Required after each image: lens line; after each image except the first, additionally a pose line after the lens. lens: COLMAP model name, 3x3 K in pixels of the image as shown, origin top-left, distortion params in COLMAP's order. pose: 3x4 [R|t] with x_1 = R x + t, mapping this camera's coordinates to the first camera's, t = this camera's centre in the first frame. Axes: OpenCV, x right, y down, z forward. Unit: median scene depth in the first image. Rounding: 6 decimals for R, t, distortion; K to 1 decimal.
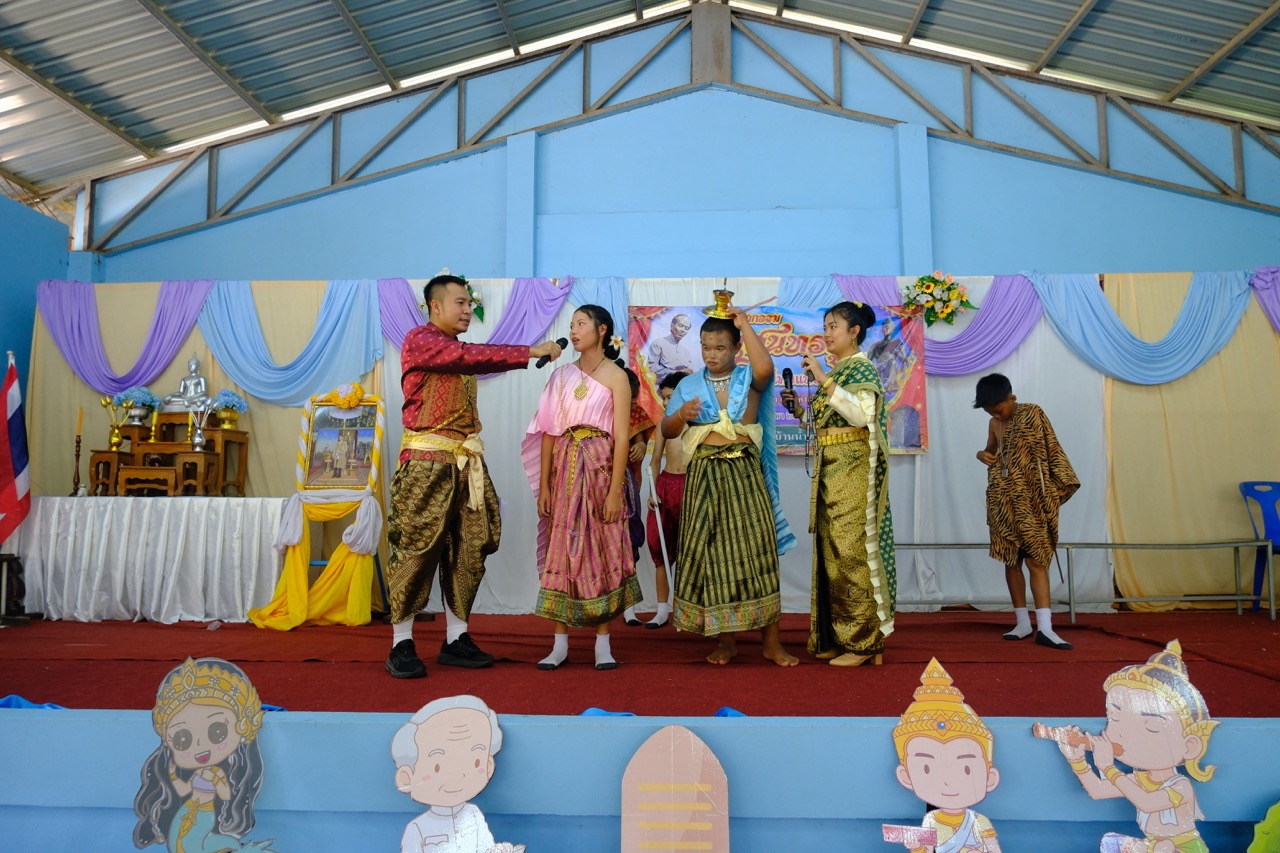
lens RADIAL K [[841.1, 0, 661.2], [0, 841.1, 407.7], [0, 0, 1]] dist [-0.007712, -0.003915]
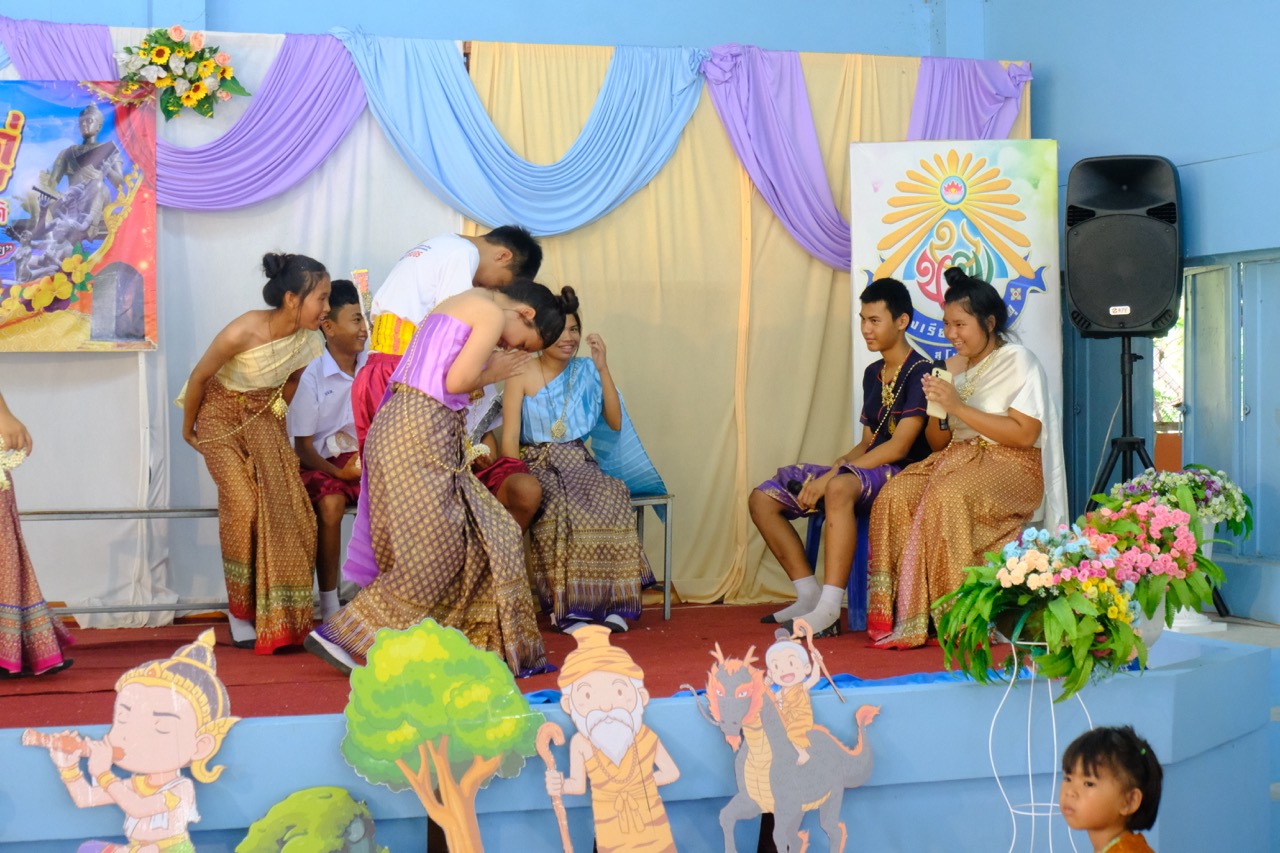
lens RADIAL K [[2251.0, 0, 642.8], [0, 2251.0, 368.7], [0, 0, 1]] dist [-0.042684, -0.279877]
pose [[0.936130, -0.000821, 0.351652, 0.092776], [-0.035904, 0.994548, 0.097903, -0.090785], [-0.349815, -0.104276, 0.930997, -0.505415]]
